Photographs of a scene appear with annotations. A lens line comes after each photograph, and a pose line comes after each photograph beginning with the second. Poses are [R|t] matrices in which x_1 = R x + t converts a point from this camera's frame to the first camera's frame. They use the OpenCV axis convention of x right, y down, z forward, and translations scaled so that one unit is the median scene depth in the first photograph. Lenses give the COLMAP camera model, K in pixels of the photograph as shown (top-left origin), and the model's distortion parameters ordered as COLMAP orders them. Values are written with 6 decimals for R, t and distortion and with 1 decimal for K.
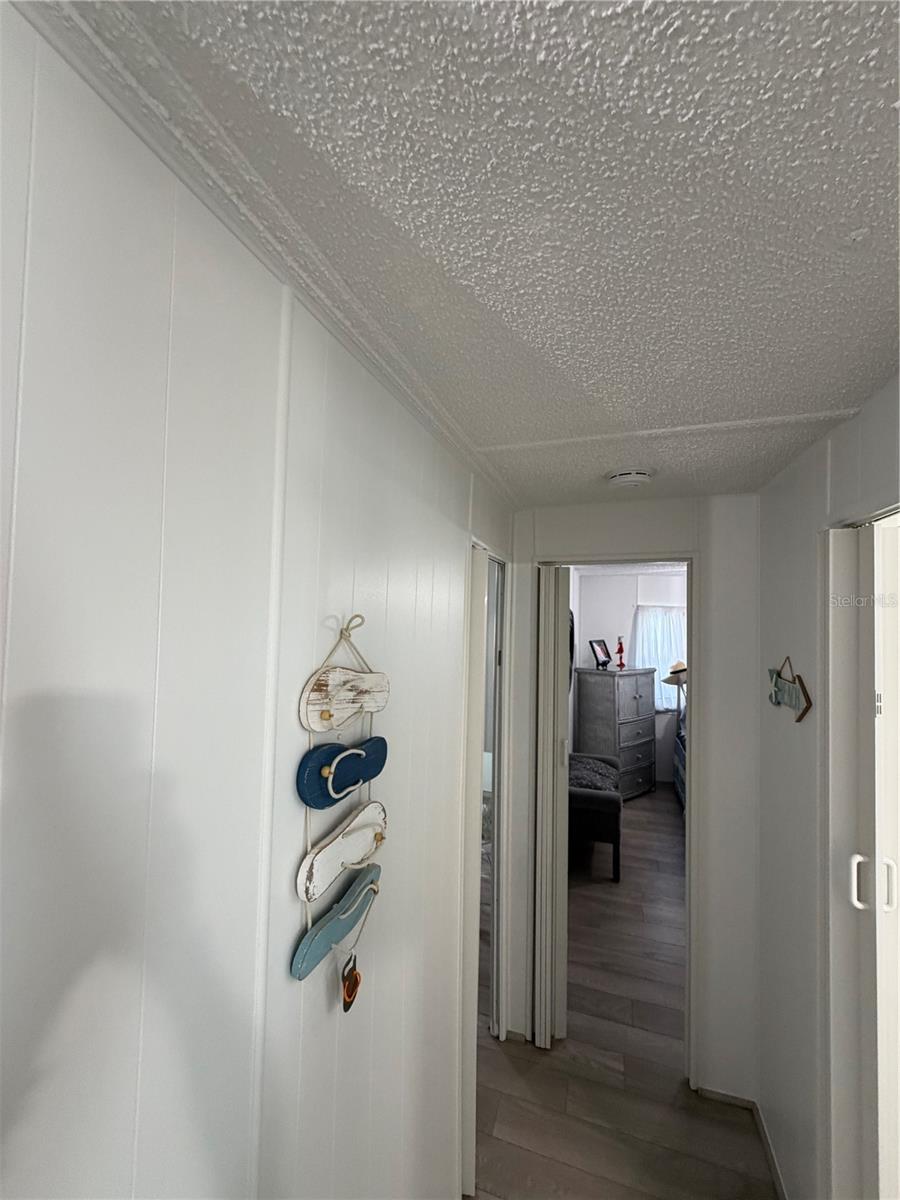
lens RADIAL K [[476.9, 0, 448.1], [0, 476.9, 600.1], [0, 0, 1]] dist [-0.001931, 0.000497]
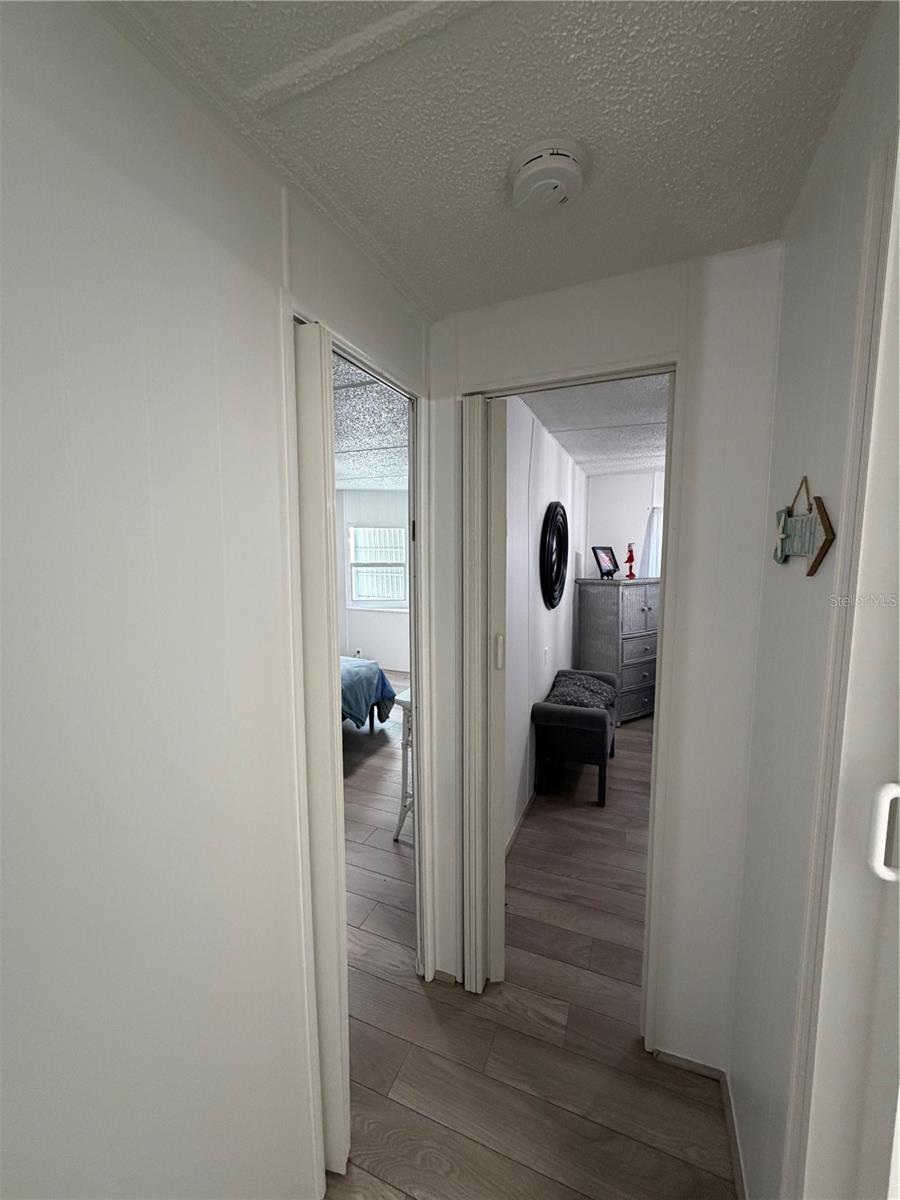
lens RADIAL K [[476.9, 0, 447.0], [0, 476.9, 598.9], [0, 0, 1]] dist [-0.001931, 0.000497]
pose [[0.997471, -0.015901, -0.069276, 0.136846], [0.025224, 0.990409, 0.135848, 0.083074], [0.066451, -0.137252, 0.988305, 0.159683]]
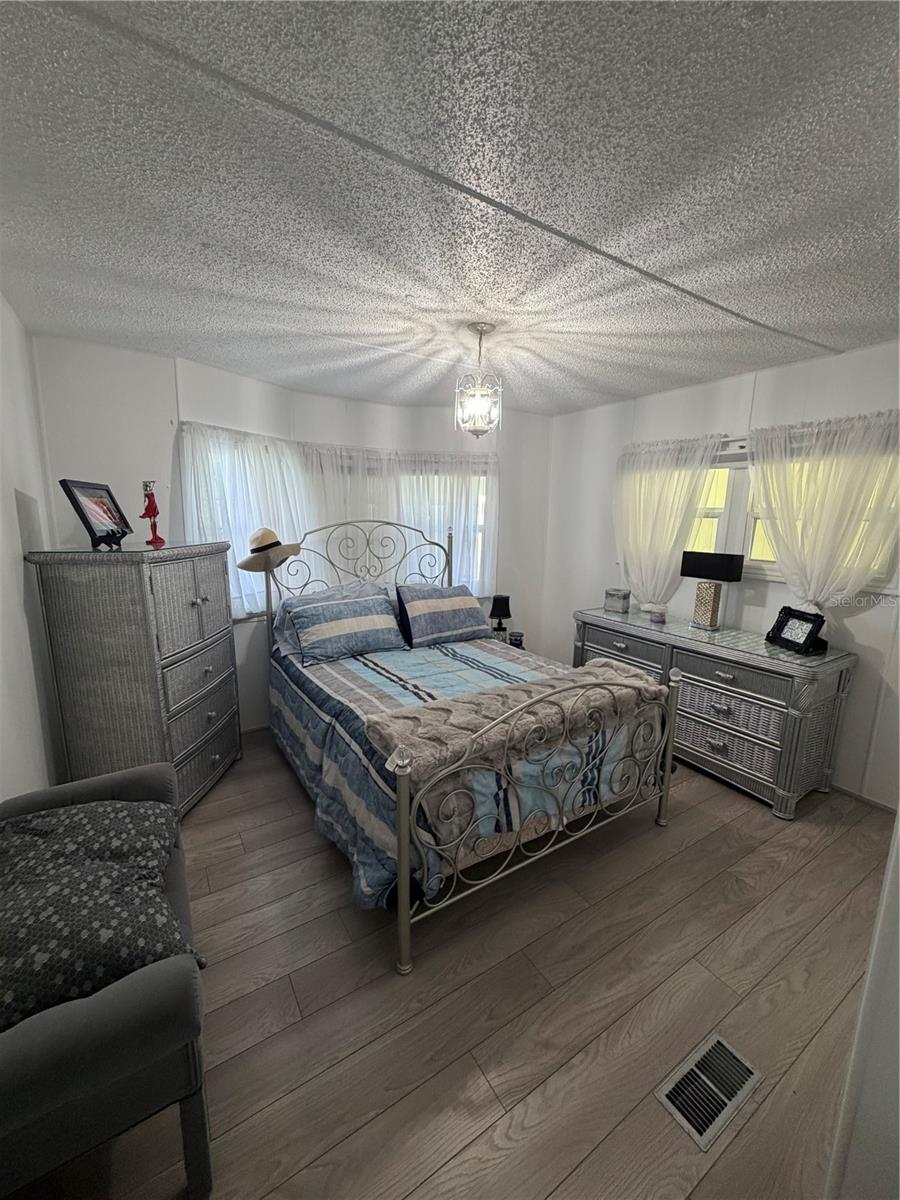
lens RADIAL K [[476.9, 0, 449.9], [0, 476.9, 600.4], [0, 0, 1]] dist [-0.001931, 0.000497]
pose [[0.625247, -0.147038, 0.766451, 0.276625], [-0.030295, 0.976778, 0.212101, 0.136095], [-0.779839, -0.155835, 0.606273, 0.756001]]
